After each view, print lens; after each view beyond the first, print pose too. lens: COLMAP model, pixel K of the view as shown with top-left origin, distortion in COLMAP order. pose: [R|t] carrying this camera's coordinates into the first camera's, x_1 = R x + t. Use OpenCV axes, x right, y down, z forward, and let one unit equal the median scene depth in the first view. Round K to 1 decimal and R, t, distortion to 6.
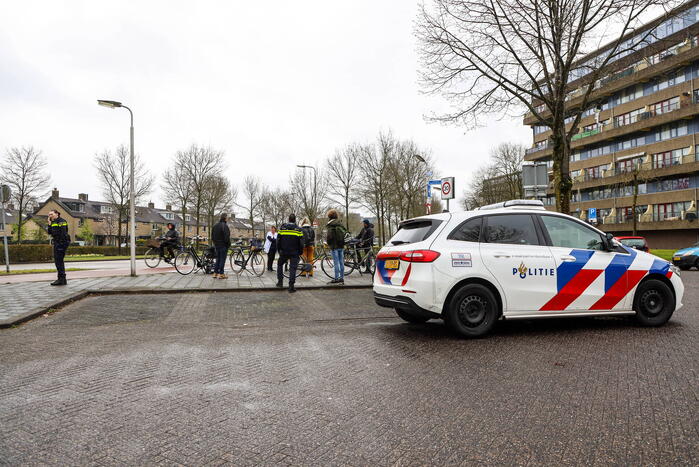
lens RADIAL K [[456.1, 0, 349.5], [0, 456.1, 233.5], [0, 0, 1]] dist [-0.052582, -0.000028]
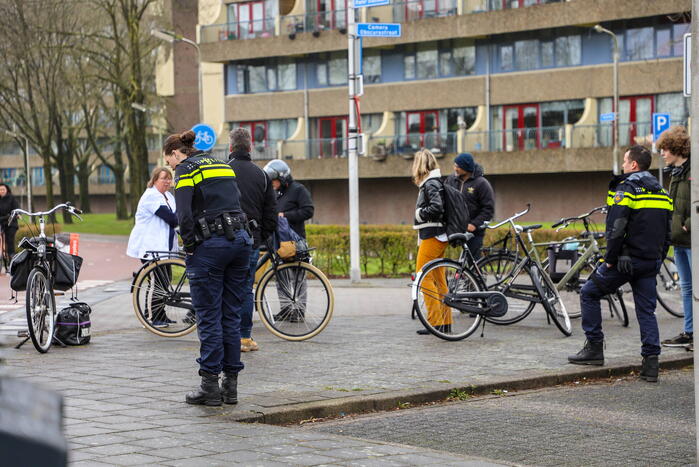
lens RADIAL K [[1570.9, 0, 349.5], [0, 1570.9, 233.5], [0, 0, 1]] dist [0.462755, -0.250323]
pose [[0.862482, -0.017392, 0.505790, -0.156432], [-0.000435, 0.999383, 0.035106, -0.003194], [-0.506088, -0.030499, 0.861942, 0.018113]]
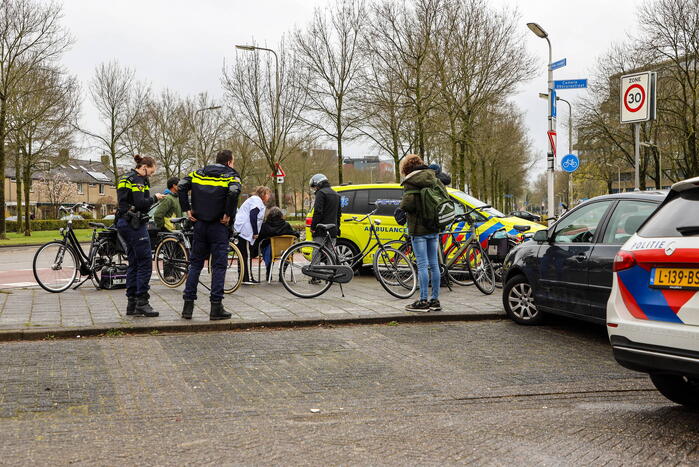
lens RADIAL K [[982.6, 0, 349.5], [0, 982.6, 233.5], [0, 0, 1]] dist [0.174646, 0.014607]
pose [[0.999646, -0.002834, 0.026454, -0.022938], [0.001759, 0.999175, 0.040580, -0.001436], [-0.026547, -0.040520, 0.998826, 0.002723]]
